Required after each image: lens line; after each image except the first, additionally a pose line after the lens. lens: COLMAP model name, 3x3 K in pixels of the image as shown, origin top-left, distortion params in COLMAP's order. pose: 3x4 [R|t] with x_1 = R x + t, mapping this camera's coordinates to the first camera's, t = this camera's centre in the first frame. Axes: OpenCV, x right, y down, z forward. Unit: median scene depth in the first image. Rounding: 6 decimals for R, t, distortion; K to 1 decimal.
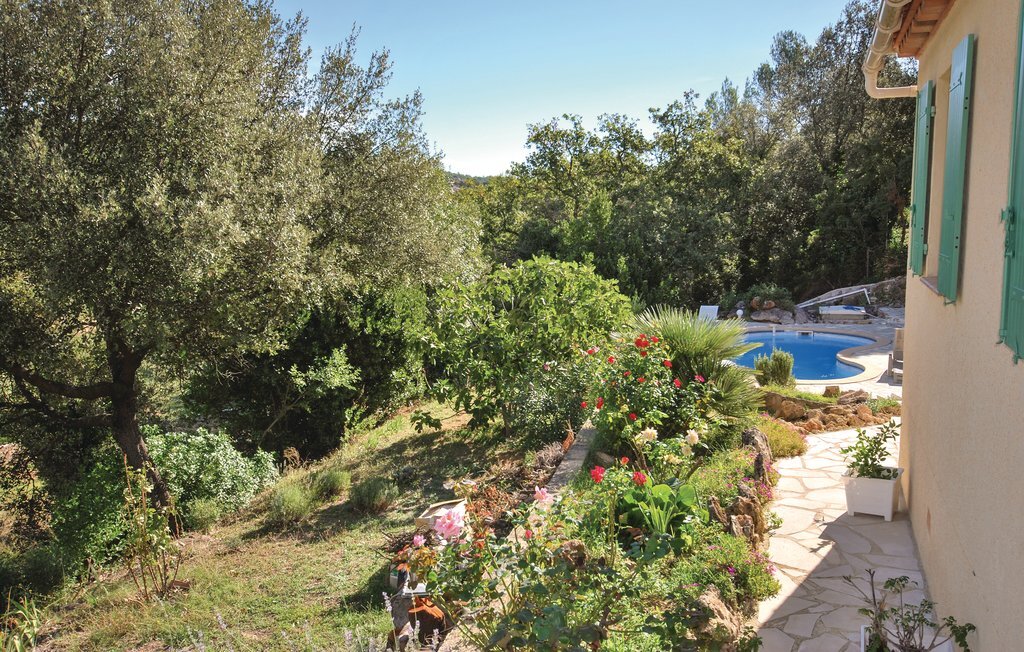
lens RADIAL K [[863.5, 0, 505.9], [0, 863.5, 321.4], [0, 0, 1]] dist [0.016665, -0.008666]
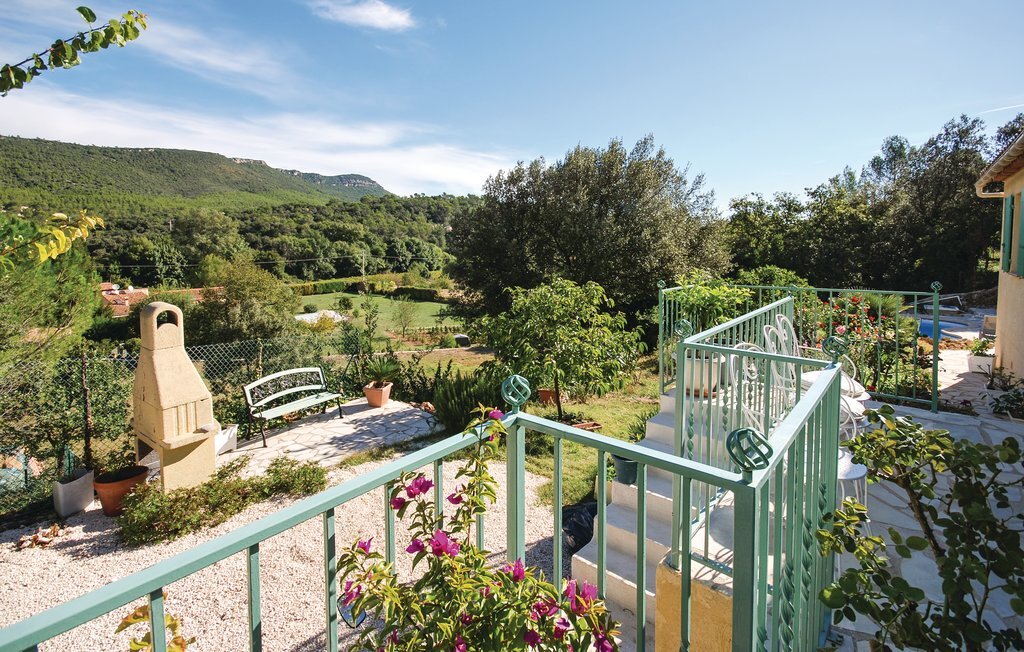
lens RADIAL K [[493.5, 0, 499.7], [0, 493.5, 273.2], [0, 0, 1]] dist [0.002801, -0.001578]
pose [[0.940237, 0.036552, -0.338552, -0.076113], [-0.058845, 0.996705, -0.055817, 0.020983], [0.335397, 0.072403, 0.939291, -0.151865]]
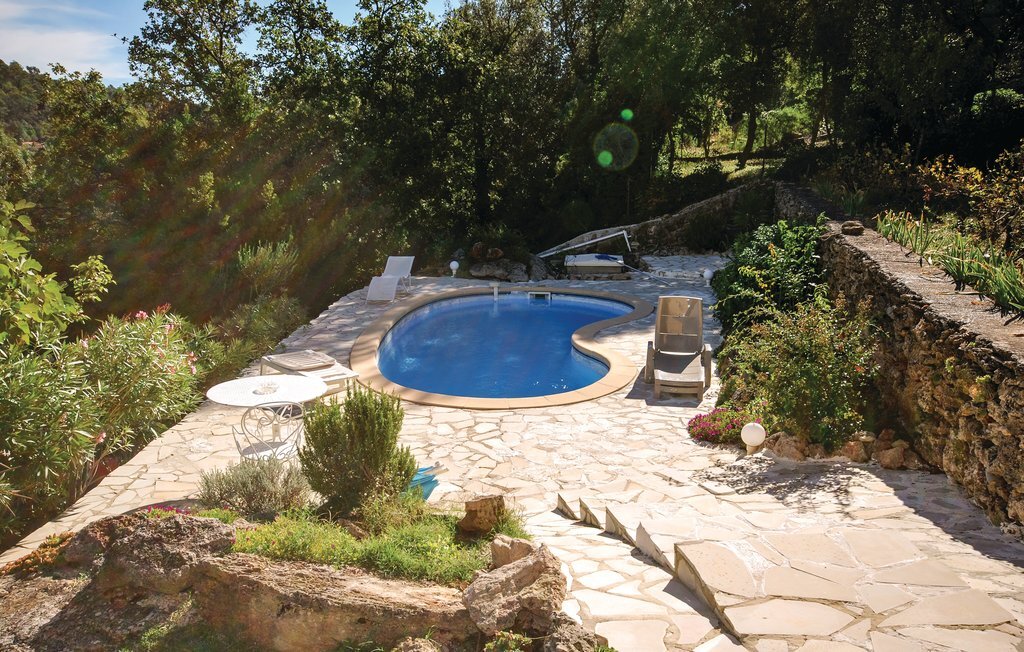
lens RADIAL K [[863.5, 0, 514.1], [0, 863.5, 331.7], [0, 0, 1]] dist [0.016665, -0.008666]
pose [[0.968920, -0.029453, 0.245615, 0.127814], [0.010805, 0.996978, 0.076928, -0.008816], [-0.247139, -0.071884, 0.966310, 0.276860]]
